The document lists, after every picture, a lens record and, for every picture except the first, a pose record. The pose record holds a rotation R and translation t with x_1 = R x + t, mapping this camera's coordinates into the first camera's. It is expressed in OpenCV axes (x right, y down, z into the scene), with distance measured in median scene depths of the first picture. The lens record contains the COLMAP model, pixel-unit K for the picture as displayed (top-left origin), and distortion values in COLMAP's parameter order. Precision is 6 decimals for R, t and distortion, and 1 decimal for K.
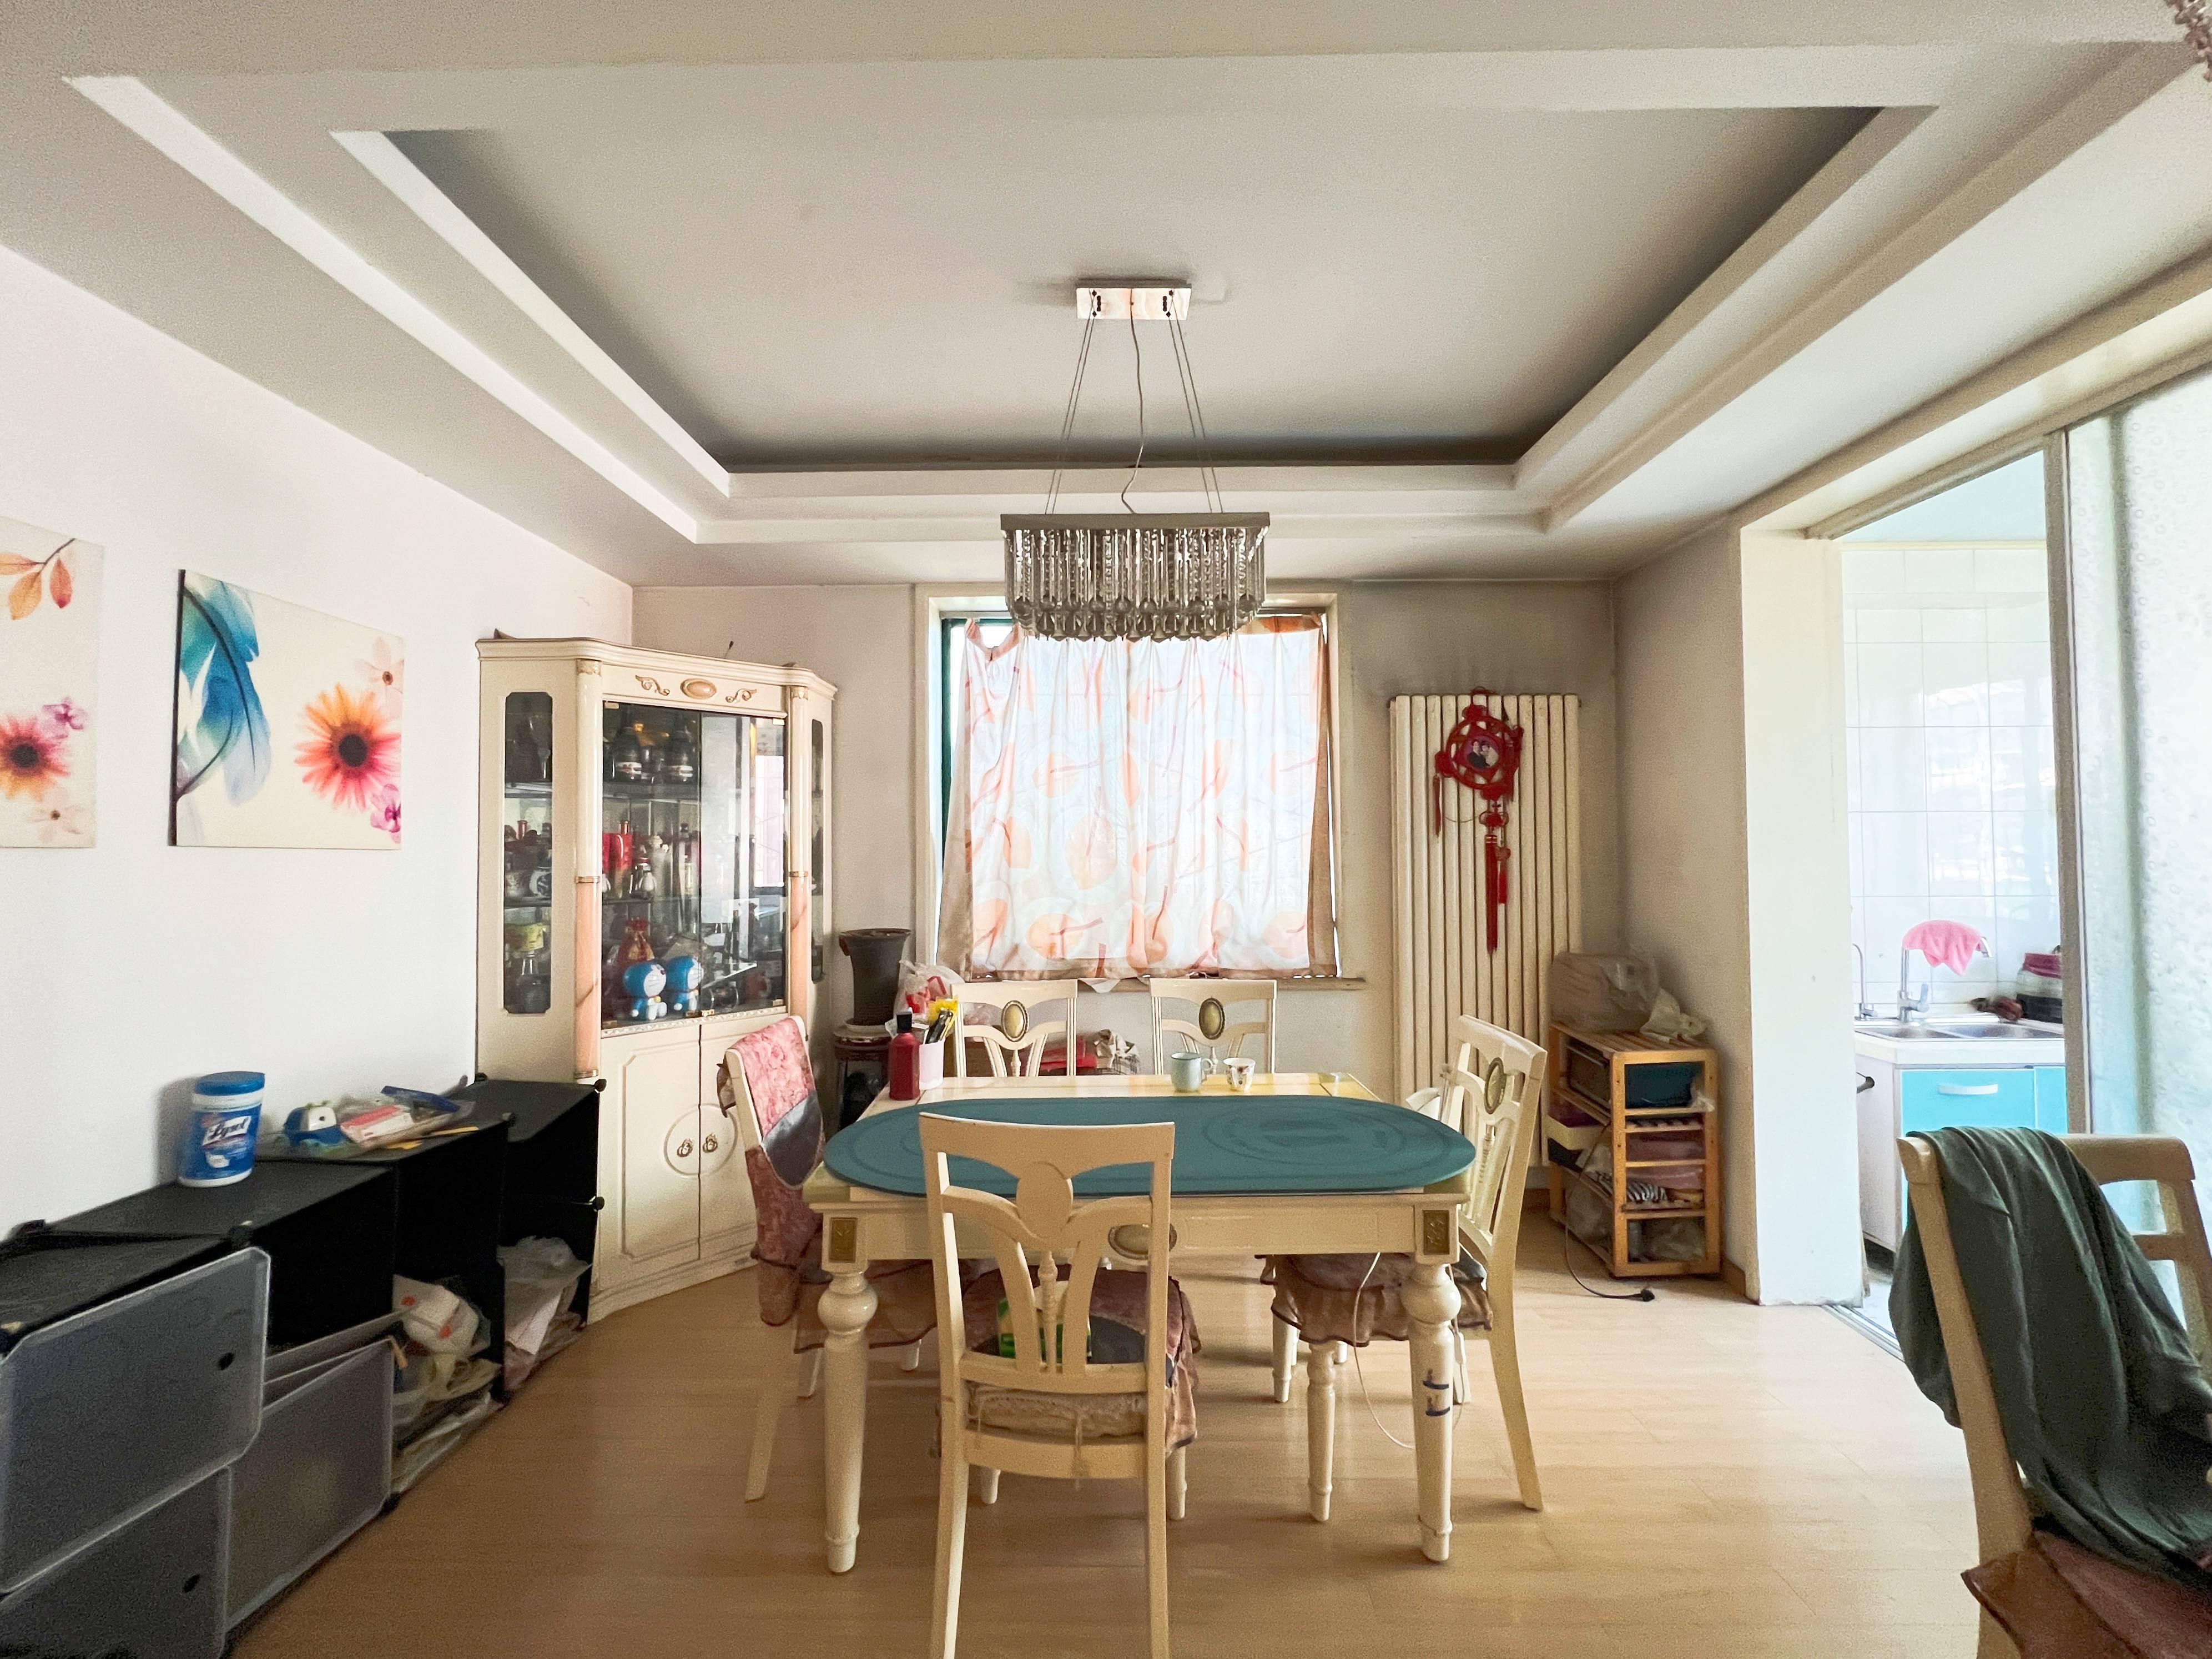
lens RADIAL K [[882.5, 0, 1108.8], [0, 882.5, 820.3], [0, 0, 1]] dist [0.000593, 0.000059]
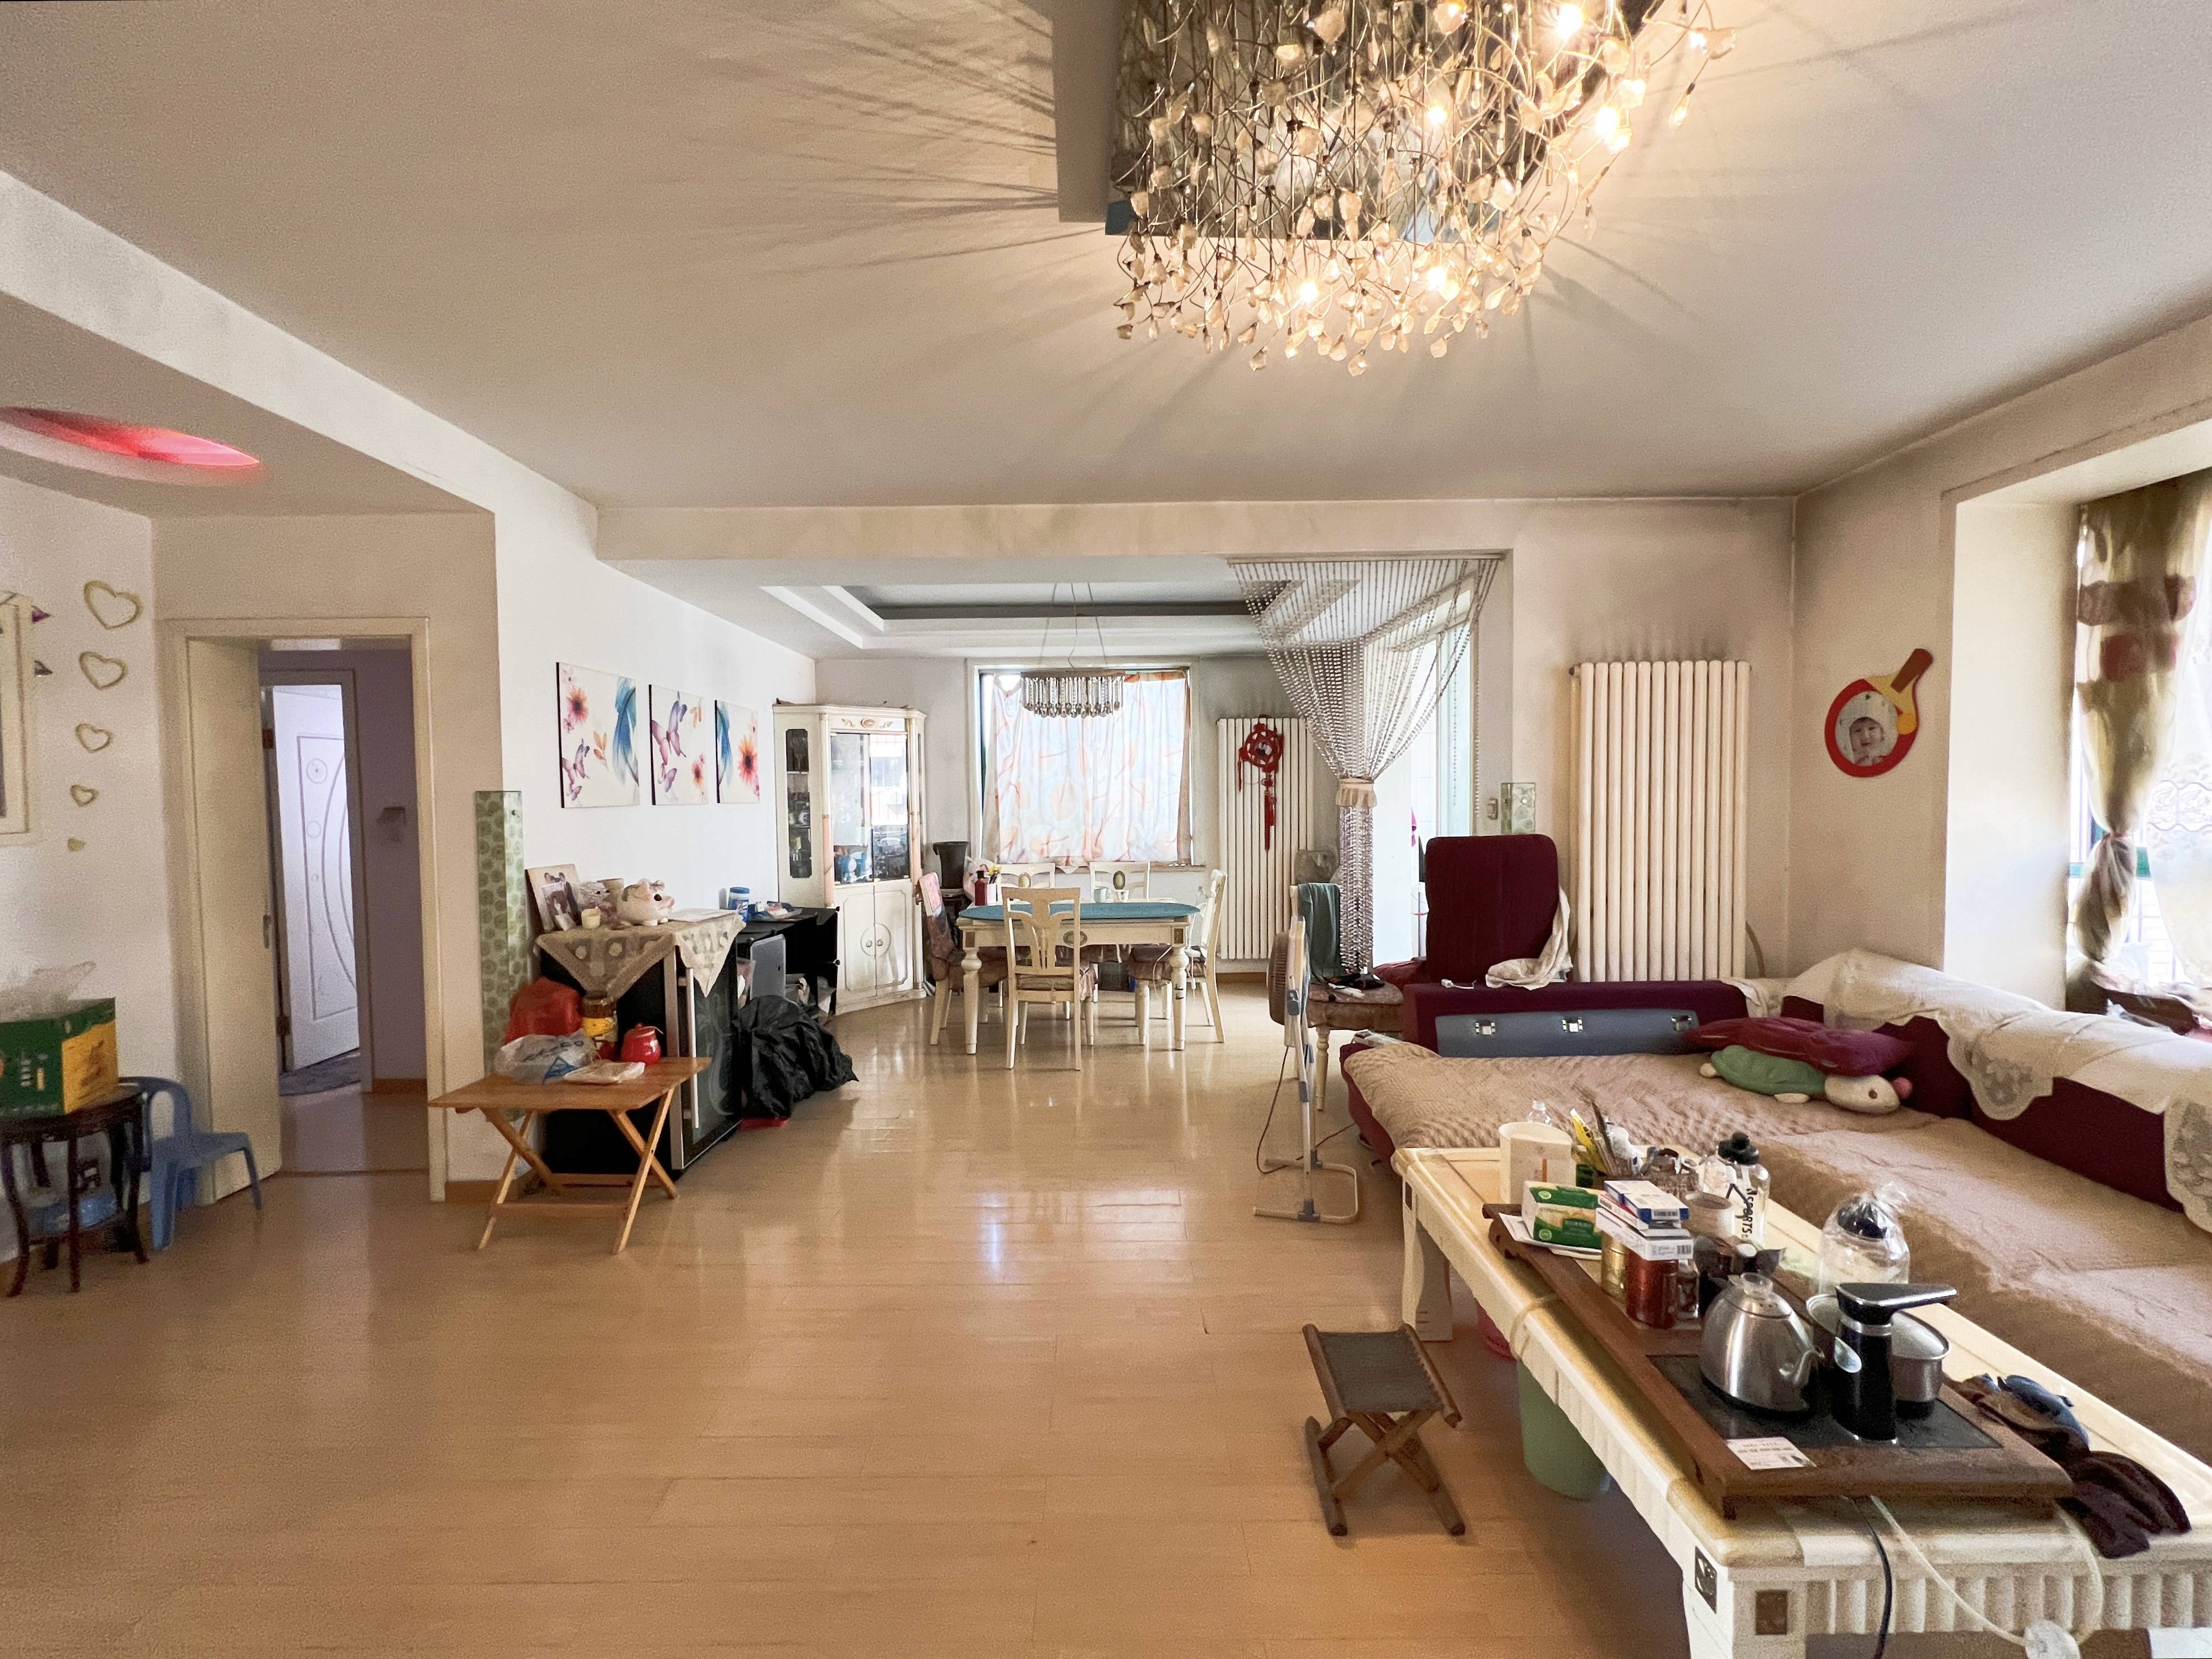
lens RADIAL K [[882.5, 0, 1113.6], [0, 882.5, 826.0], [0, 0, 1]] dist [0.000593, 0.000059]
pose [[0.999805, -0.007589, 0.018216, 0.059351], [0.006252, 0.997358, 0.072380, -0.049582], [-0.018717, -0.072252, 0.997211, -0.958330]]
